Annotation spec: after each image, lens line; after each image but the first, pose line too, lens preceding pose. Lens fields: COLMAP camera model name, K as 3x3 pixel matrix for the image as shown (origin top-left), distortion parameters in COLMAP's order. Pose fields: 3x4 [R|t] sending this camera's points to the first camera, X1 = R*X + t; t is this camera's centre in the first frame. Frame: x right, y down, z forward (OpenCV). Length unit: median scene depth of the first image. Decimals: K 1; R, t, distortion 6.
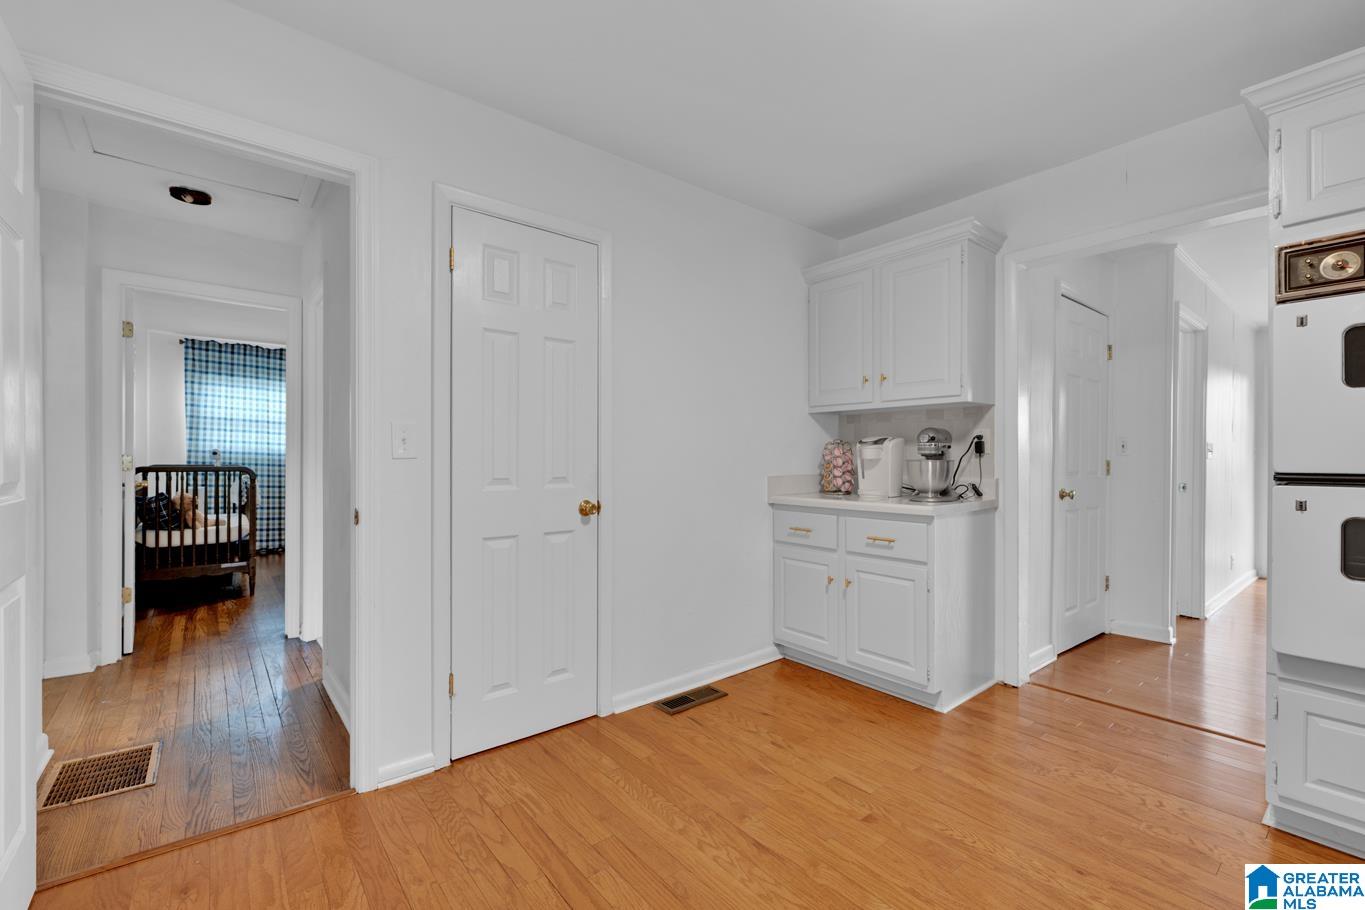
lens RADIAL K [[591.7, 0, 685.2], [0, 591.7, 458.4], [0, 0, 1]] dist [-0.000156, 0.000052]
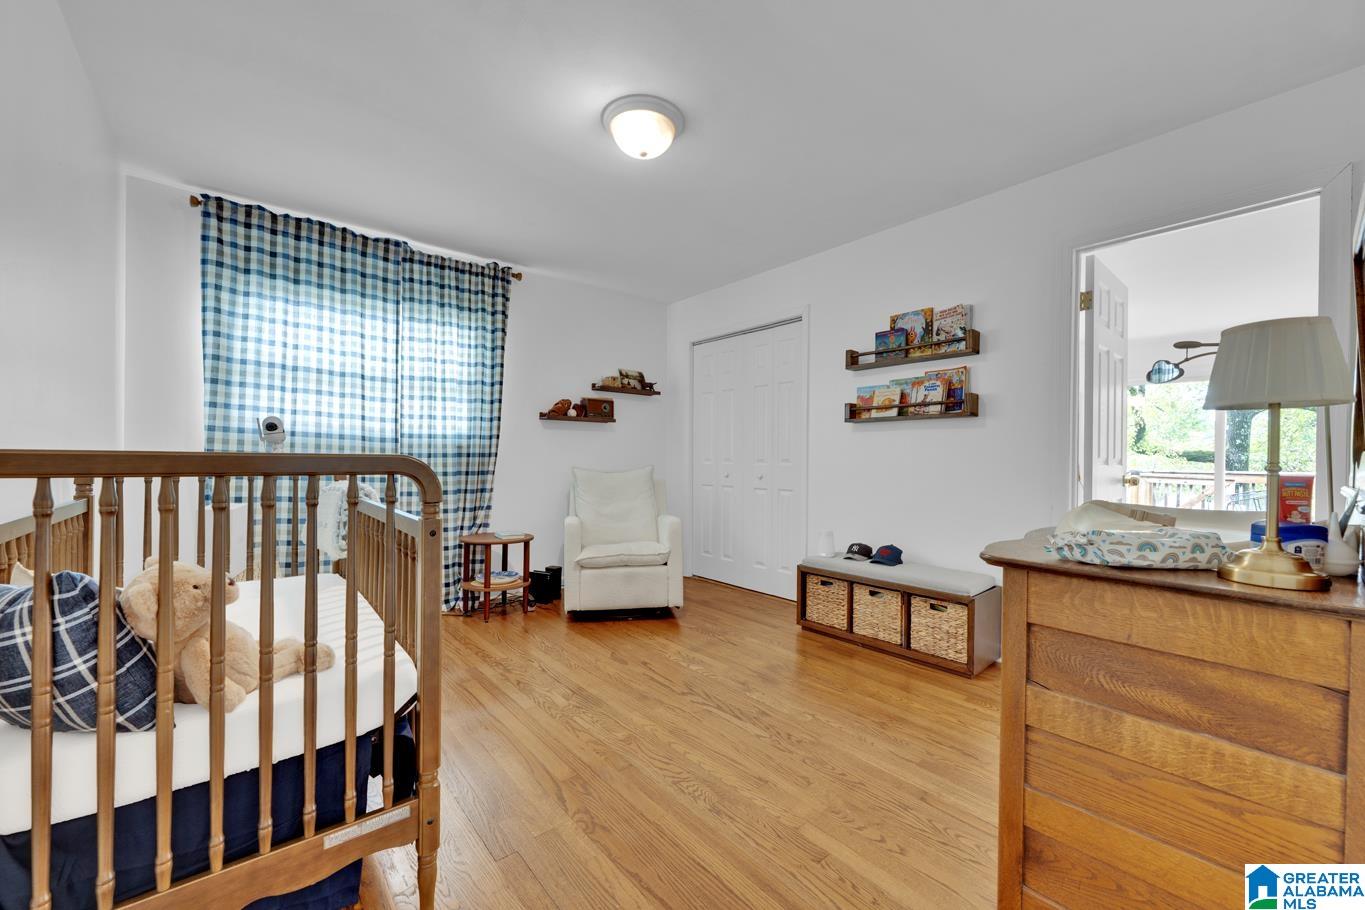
lens RADIAL K [[543.1, 0, 679.1], [0, 543.1, 456.4], [0, 0, 1]] dist [0.001405, 0.000198]
pose [[0.999971, 0.002083, 0.007382, -0.446533], [-0.002056, 0.999991, -0.003654, 0.010758], [-0.007390, 0.003639, 0.999966, 0.538596]]
